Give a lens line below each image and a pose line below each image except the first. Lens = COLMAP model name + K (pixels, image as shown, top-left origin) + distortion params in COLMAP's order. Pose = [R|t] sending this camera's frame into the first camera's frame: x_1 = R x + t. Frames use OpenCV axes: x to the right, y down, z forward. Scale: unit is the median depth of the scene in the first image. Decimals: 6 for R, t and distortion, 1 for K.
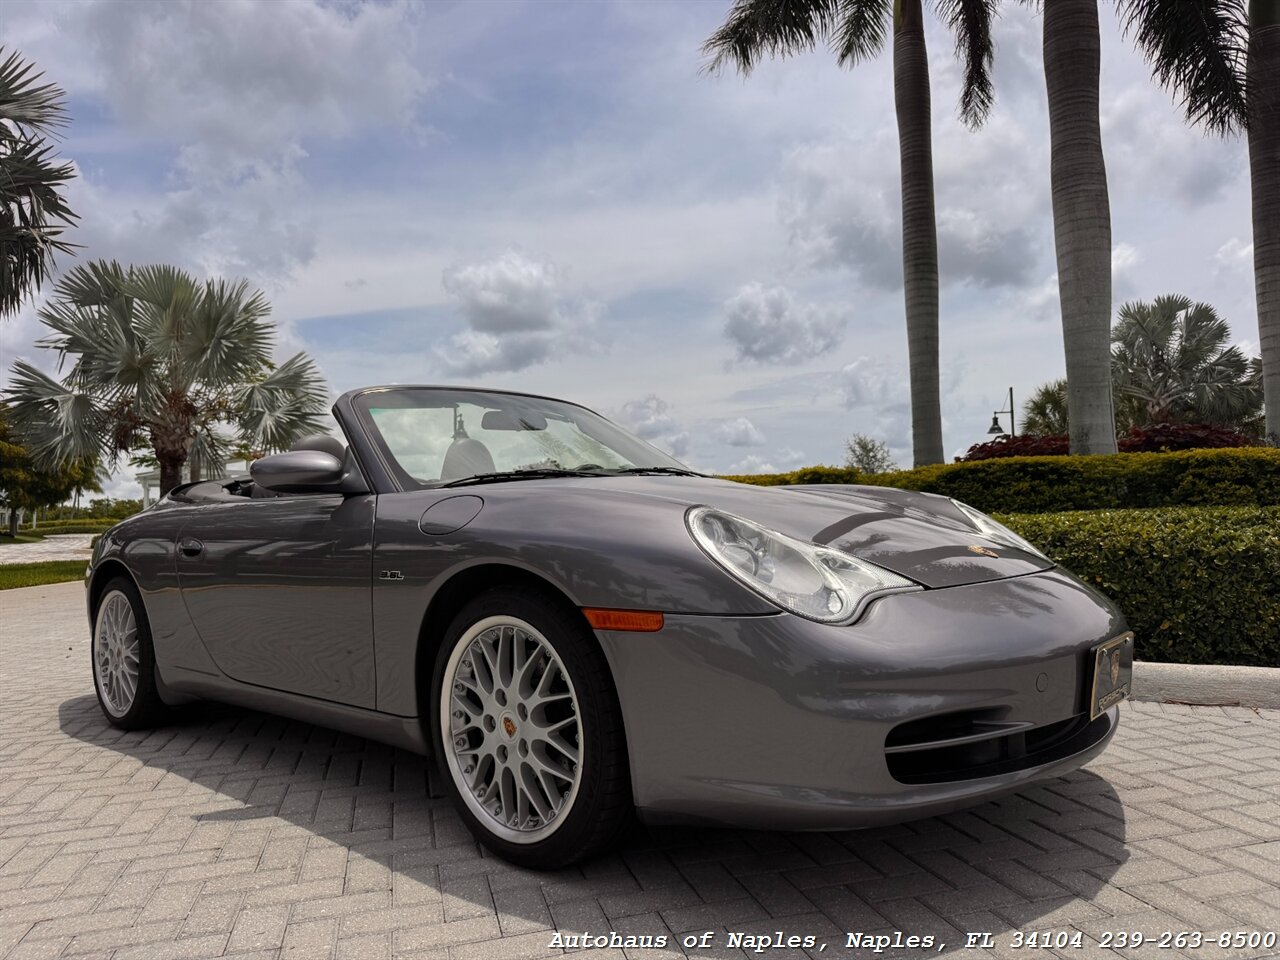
lens RADIAL K [[911.0, 0, 640.0], [0, 911.0, 480.0], [0, 0, 1]] dist [0.017947, -0.033478]
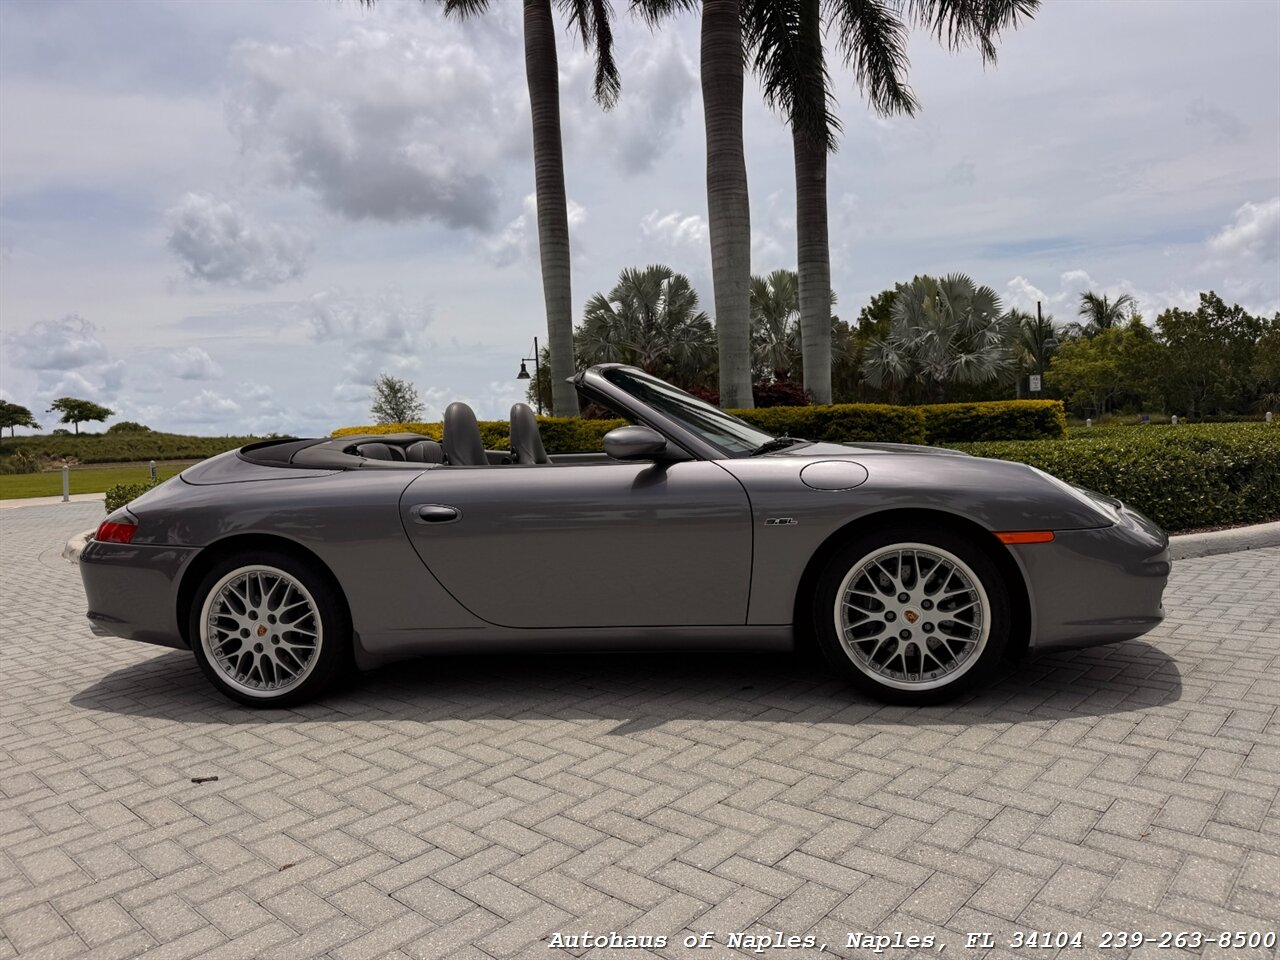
lens RADIAL K [[900.7, 0, 641.3], [0, 900.7, 493.2], [0, 0, 1]] dist [0.067113, -0.116914]
pose [[0.839469, -0.044688, 0.541567, -0.310786], [-0.000665, 0.996528, 0.083260, -0.012385], [-0.543407, -0.070255, 0.836525, 0.003978]]
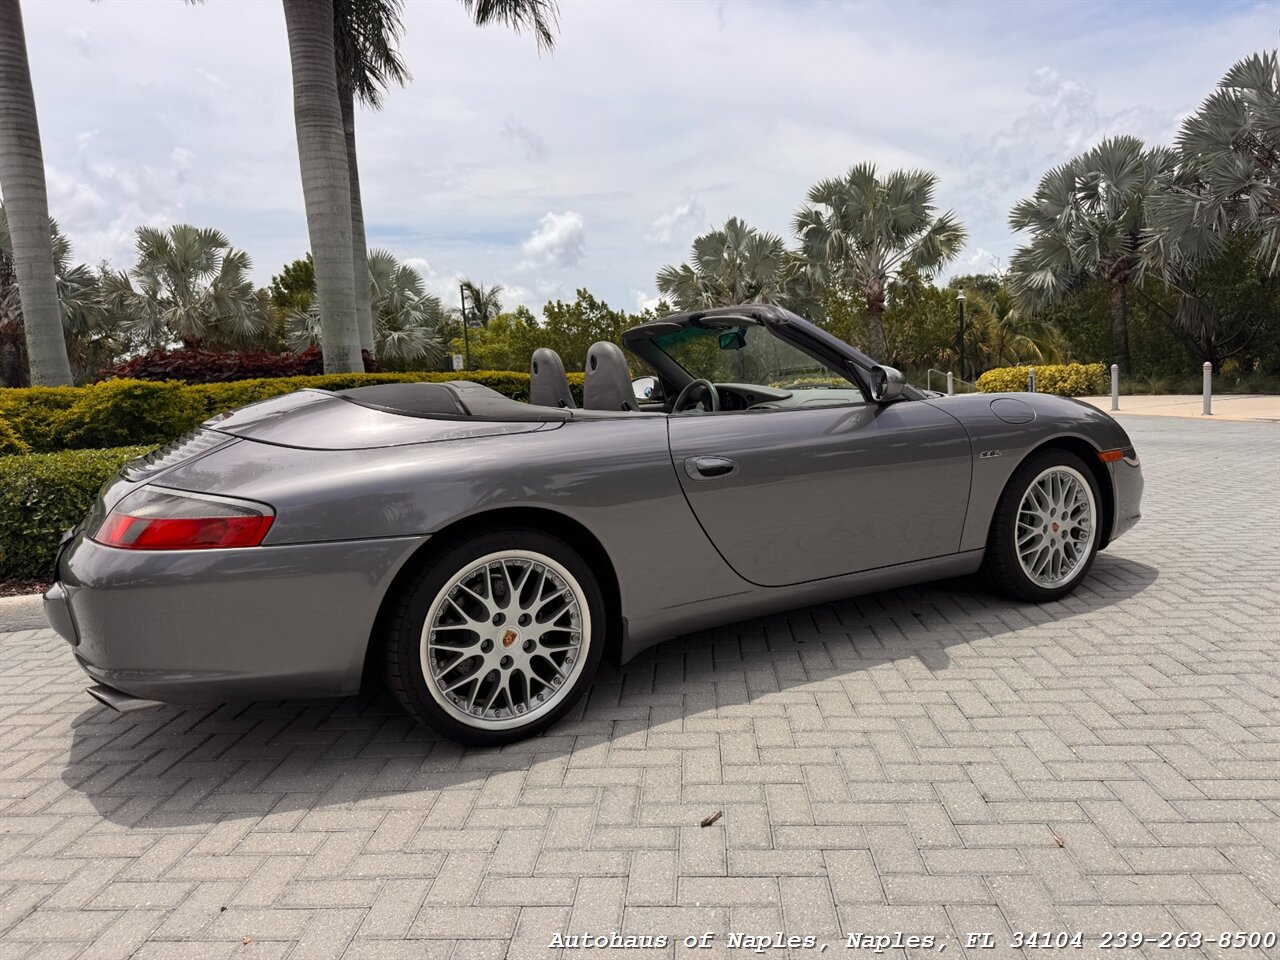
lens RADIAL K [[902.2, 0, 643.9], [0, 902.2, 485.4], [0, 0, 1]] dist [0.084546, -0.128217]
pose [[0.300566, -0.092386, 0.949276, -0.496871], [0.000925, 0.995325, 0.096575, 0.003407], [-0.953761, -0.028149, 0.299246, 0.293770]]
